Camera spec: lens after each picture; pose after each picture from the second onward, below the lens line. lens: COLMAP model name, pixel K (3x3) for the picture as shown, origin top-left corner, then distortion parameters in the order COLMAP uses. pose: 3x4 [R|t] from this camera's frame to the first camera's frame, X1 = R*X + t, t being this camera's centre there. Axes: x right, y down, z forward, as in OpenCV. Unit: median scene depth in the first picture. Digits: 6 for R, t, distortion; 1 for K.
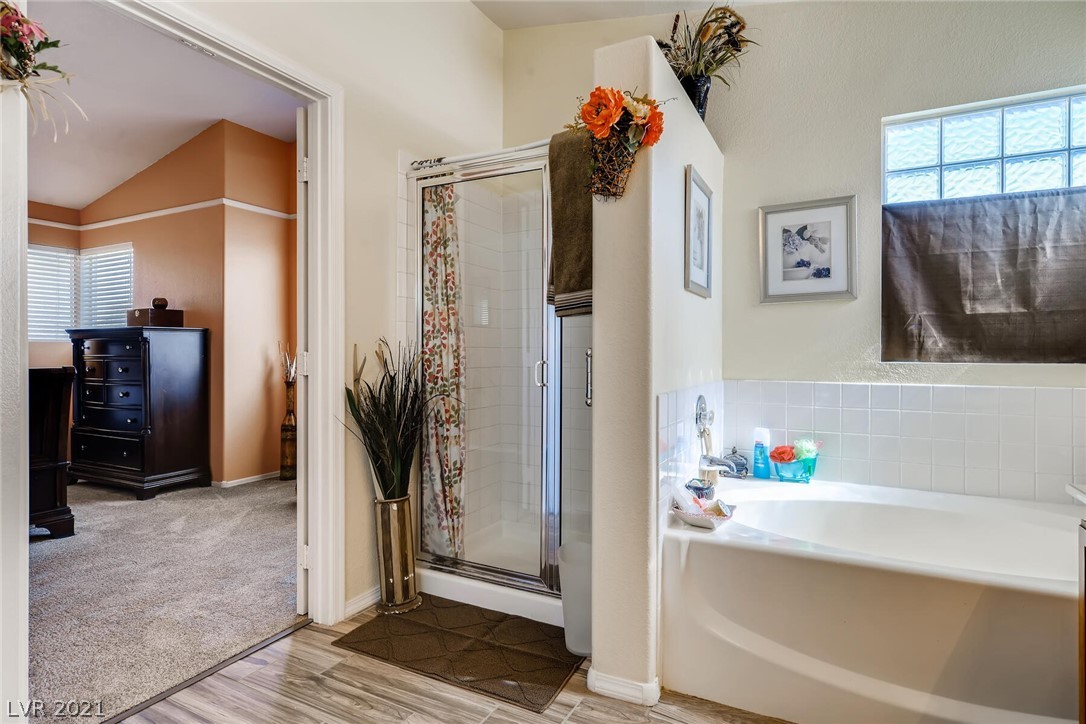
lens RADIAL K [[576.8, 0, 541.9], [0, 576.8, 356.4], [0, 0, 1]] dist [0.008088, -0.001852]
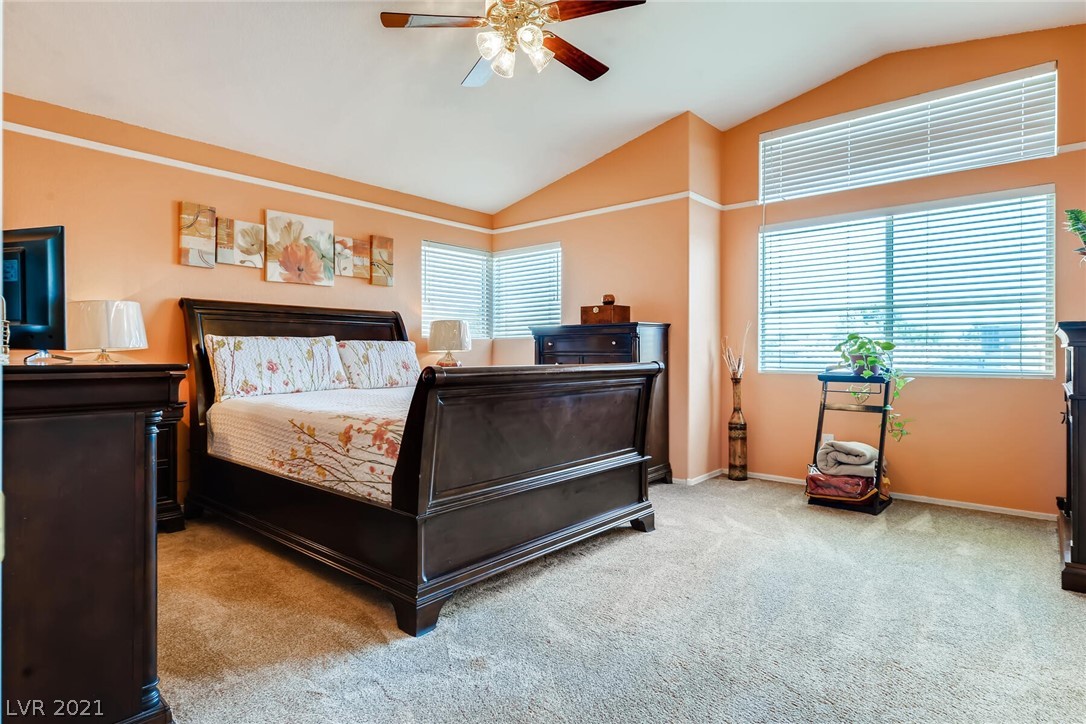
lens RADIAL K [[576.8, 0, 544.8], [0, 576.8, 350.9], [0, 0, 1]] dist [0.008088, -0.001852]
pose [[0.972677, -0.001200, -0.232158, -0.553933], [0.000170, 0.999990, -0.004459, 0.002778], [0.232161, 0.004298, 0.972668, -0.012037]]
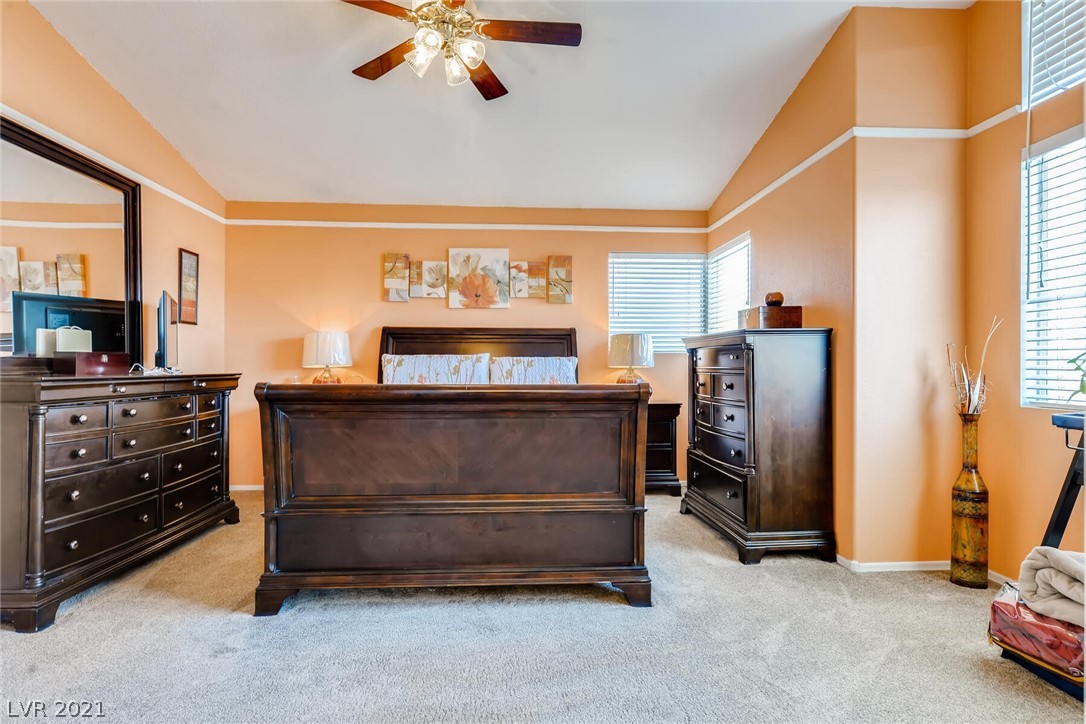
lens RADIAL K [[576.8, 0, 543.8], [0, 576.8, 362.8], [0, 0, 1]] dist [0.008088, -0.001852]
pose [[0.519036, -0.002815, -0.854748, -0.171807], [-0.003086, 0.999982, -0.005167, -0.003267], [0.854747, 0.005320, 0.519018, 0.356879]]
